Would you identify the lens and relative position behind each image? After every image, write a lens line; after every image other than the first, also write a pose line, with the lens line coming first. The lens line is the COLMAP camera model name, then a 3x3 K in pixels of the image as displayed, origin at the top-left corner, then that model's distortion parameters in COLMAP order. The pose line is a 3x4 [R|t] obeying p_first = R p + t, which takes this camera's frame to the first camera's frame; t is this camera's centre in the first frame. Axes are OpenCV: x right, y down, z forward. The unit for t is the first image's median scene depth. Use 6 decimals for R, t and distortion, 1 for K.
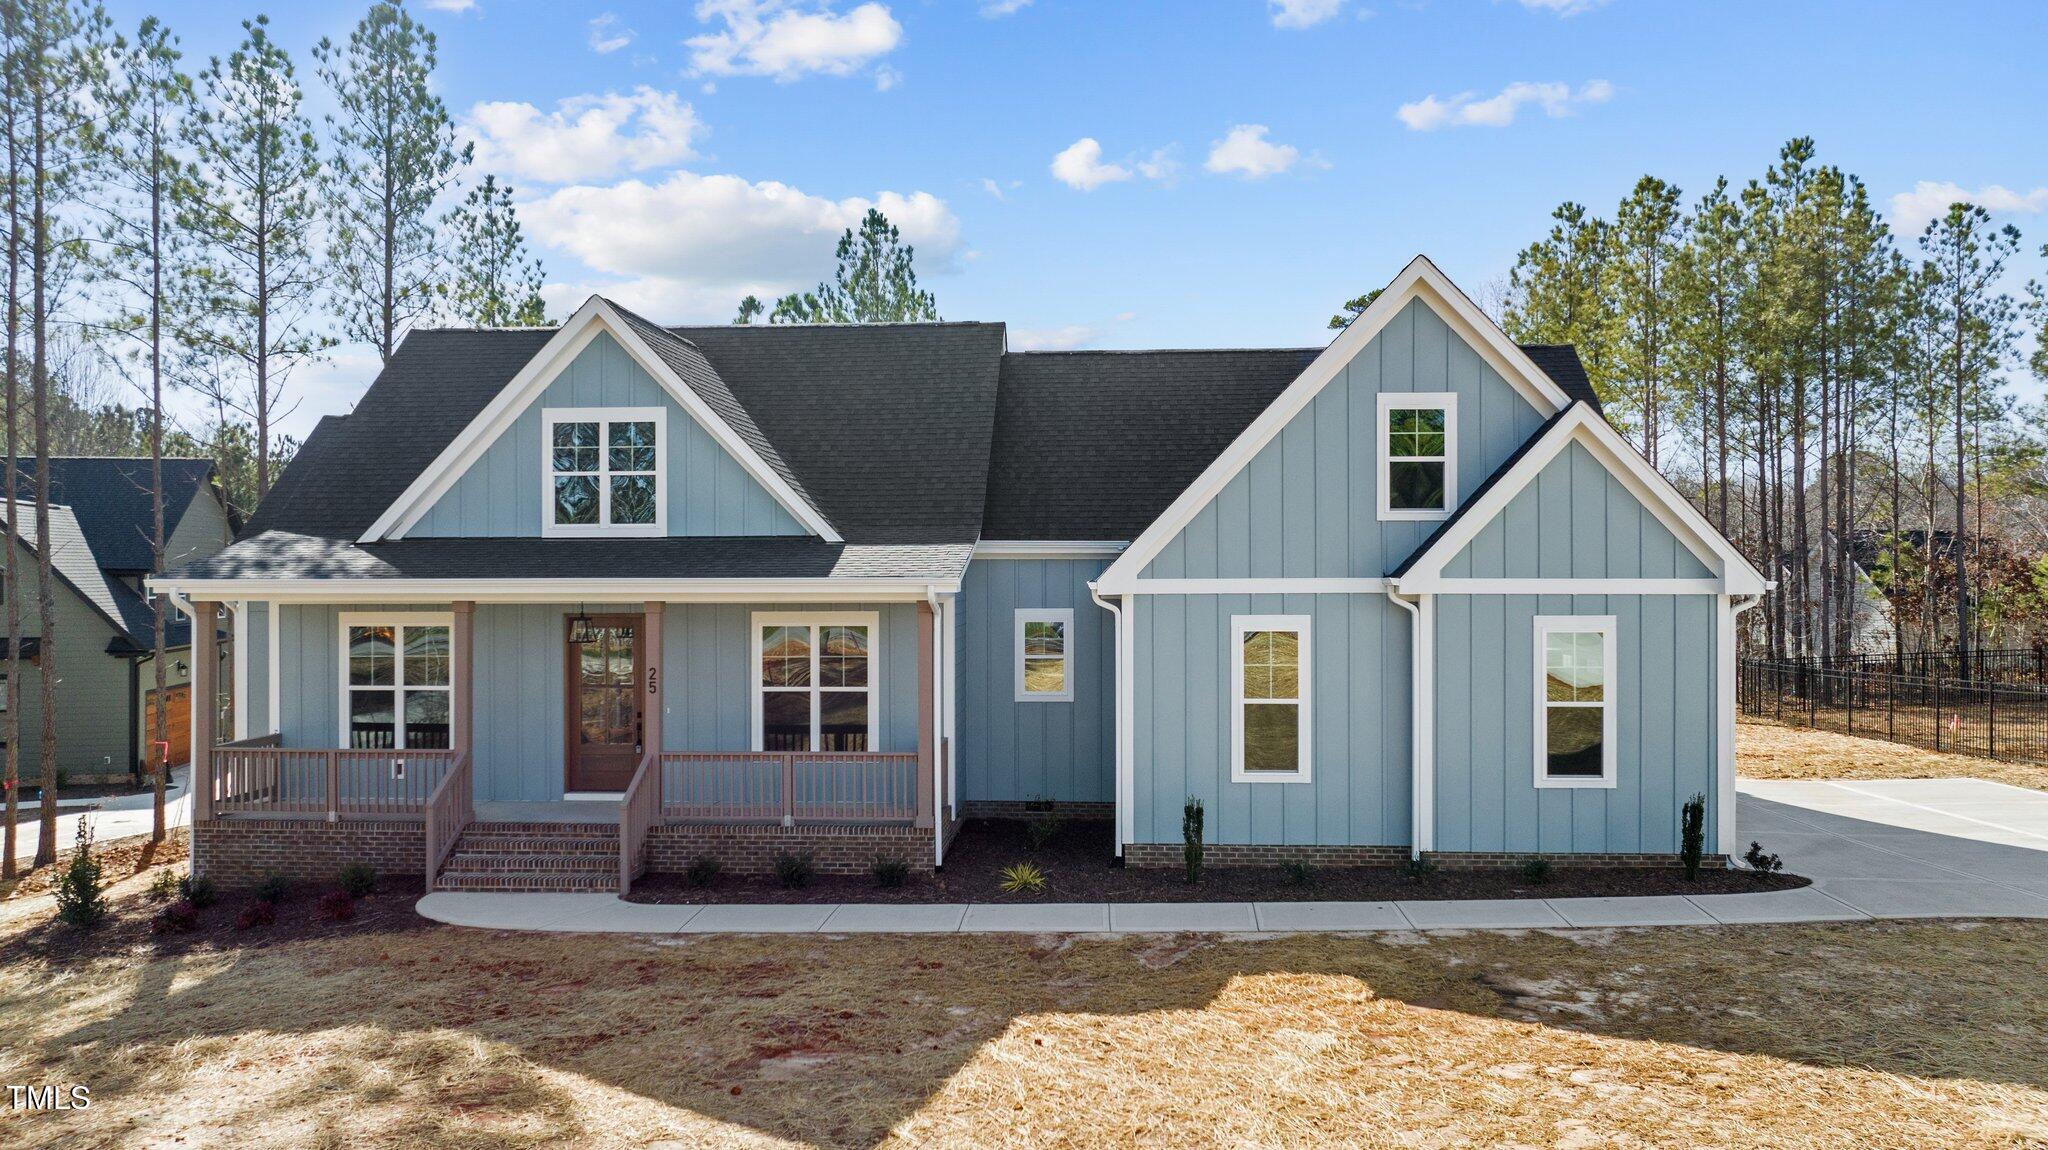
lens RADIAL K [[1457.9, 0, 1024.0], [0, 1457.9, 575.0], [0, 0, 1]] dist [-0.008699, -0.001609]
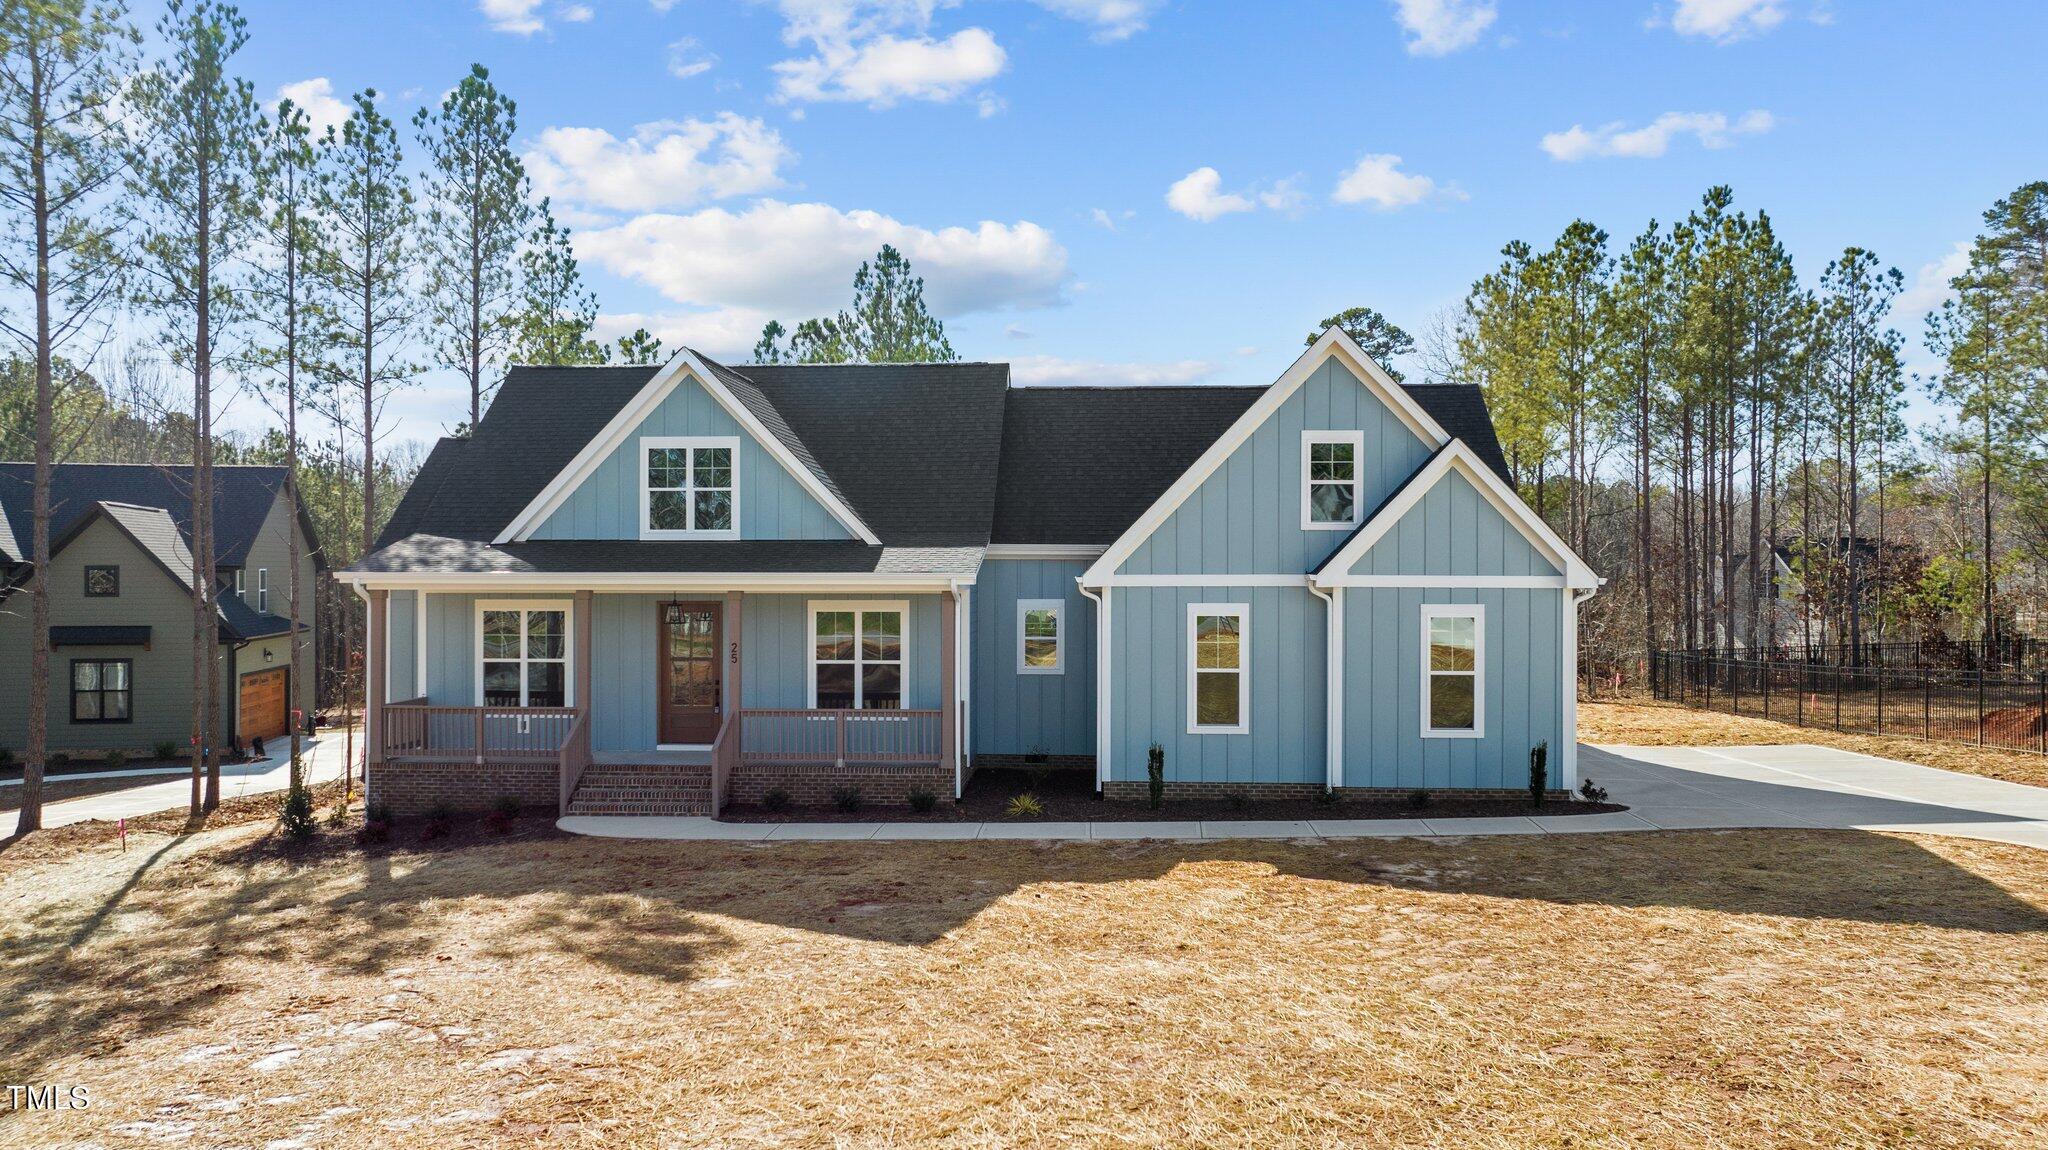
lens RADIAL K [[1450.5, 0, 1024.0], [0, 1450.5, 575.0], [0, 0, 1]] dist [0.005975, 0.000883]
pose [[0.999983, 0.004039, 0.004130, -0.006886], [-0.004033, 0.999991, -0.001291, 0.004715], [-0.004135, 0.001275, 0.999991, -0.266970]]
